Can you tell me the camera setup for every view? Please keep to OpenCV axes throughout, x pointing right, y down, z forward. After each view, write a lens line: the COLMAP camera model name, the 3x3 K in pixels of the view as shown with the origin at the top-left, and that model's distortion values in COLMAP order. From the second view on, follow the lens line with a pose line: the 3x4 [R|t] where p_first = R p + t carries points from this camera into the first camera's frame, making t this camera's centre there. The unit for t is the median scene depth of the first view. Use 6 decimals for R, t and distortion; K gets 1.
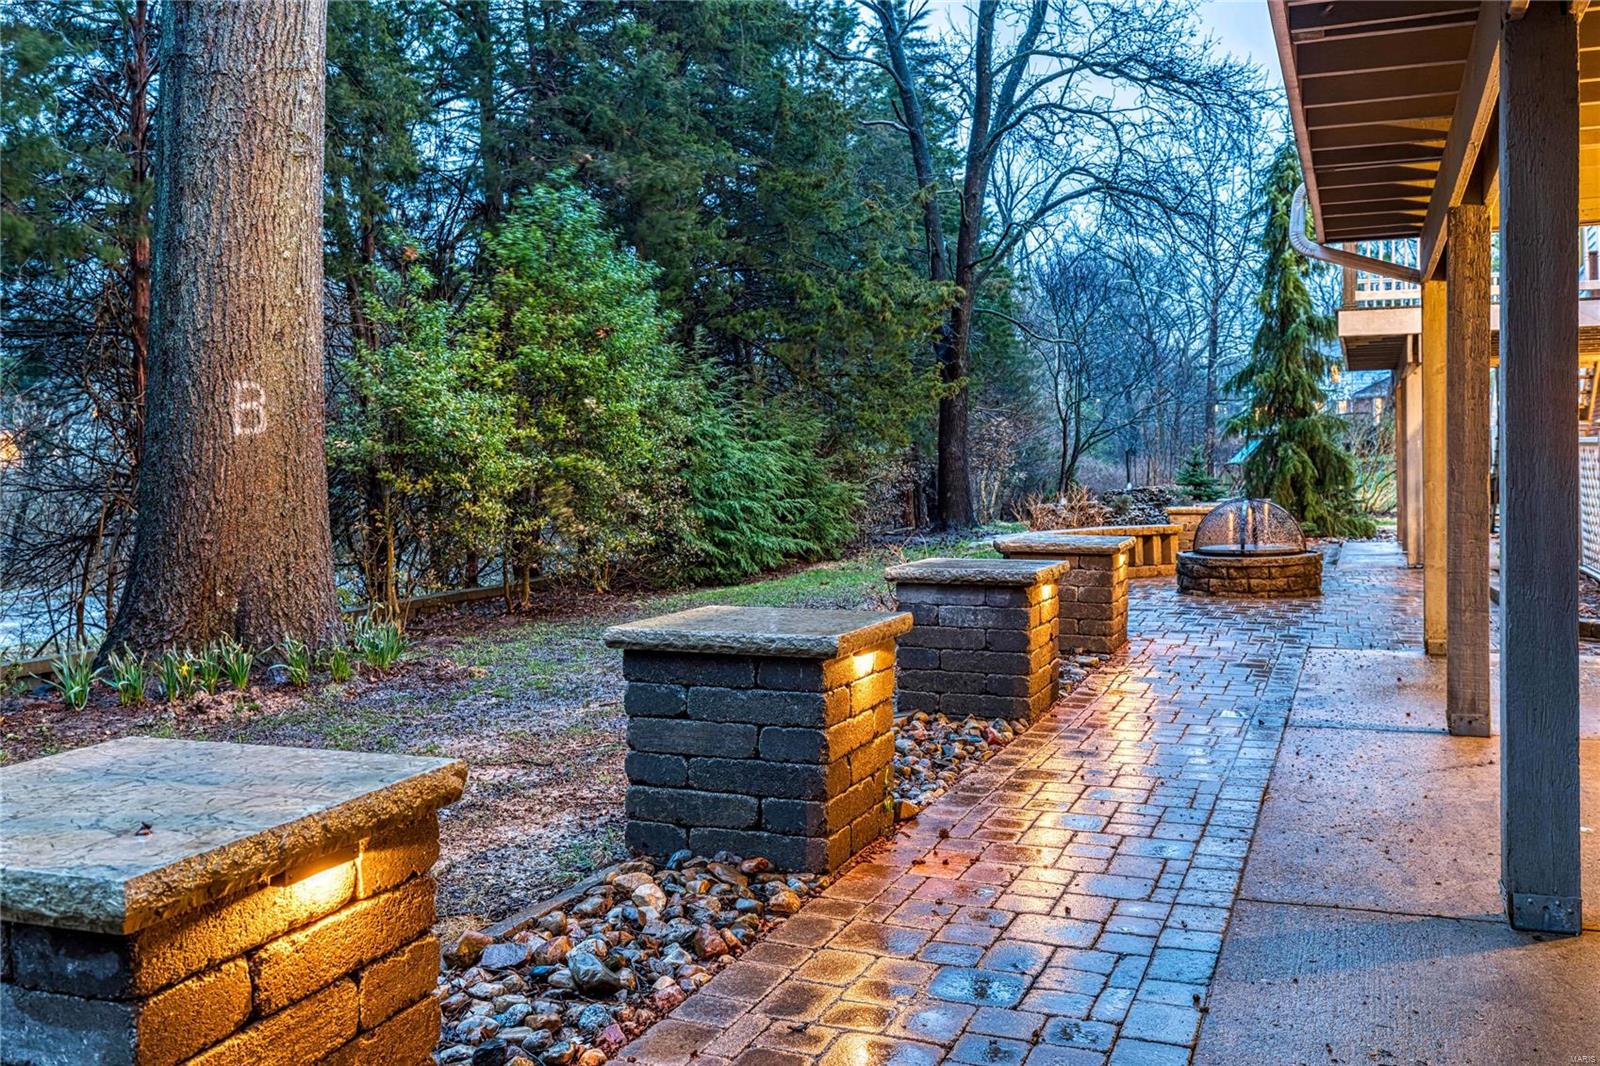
lens RADIAL K [[1437.0, 0, 799.7], [0, 1437.0, 530.8], [0, 0, 1]] dist [-0.000294, -0.000124]
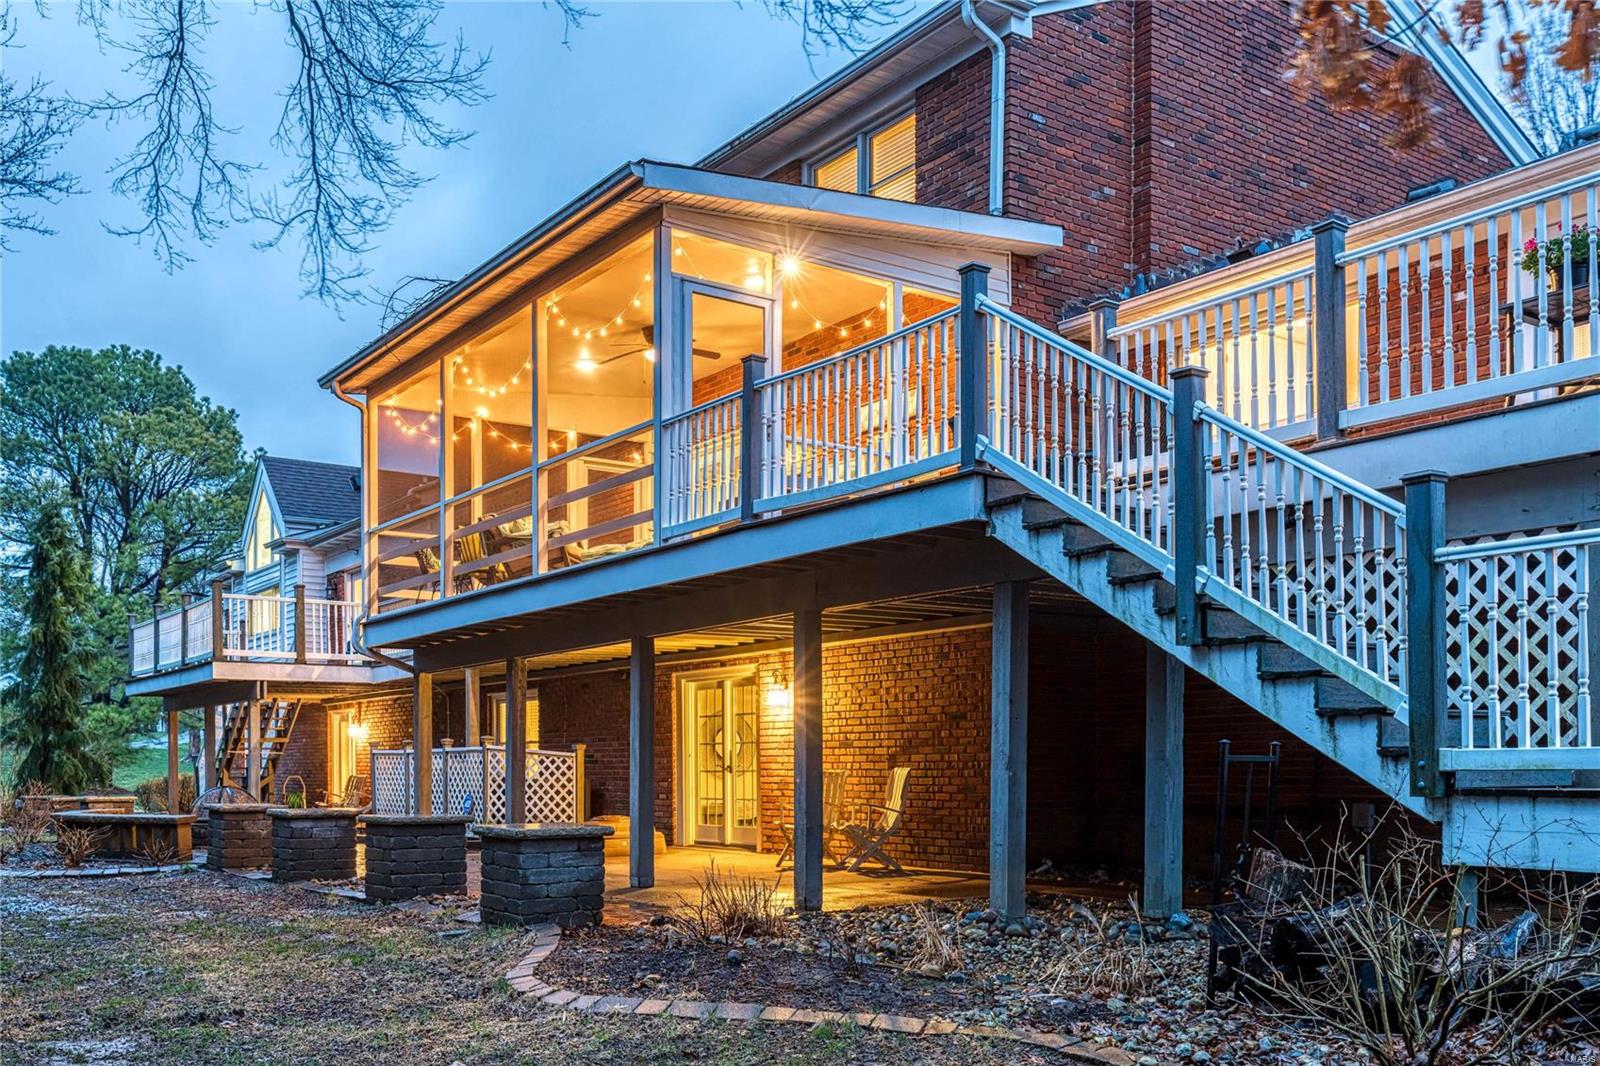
lens RADIAL K [[1437.0, 0, 800.0], [0, 1437.0, 533.0], [0, 0, 1]] dist [-0.000294, -0.000124]
pose [[0.542524, 0.143569, 0.827681, -0.539118], [0.036309, 0.980359, -0.193852, 0.025990], [-0.839255, 0.135222, 0.526655, -0.302125]]
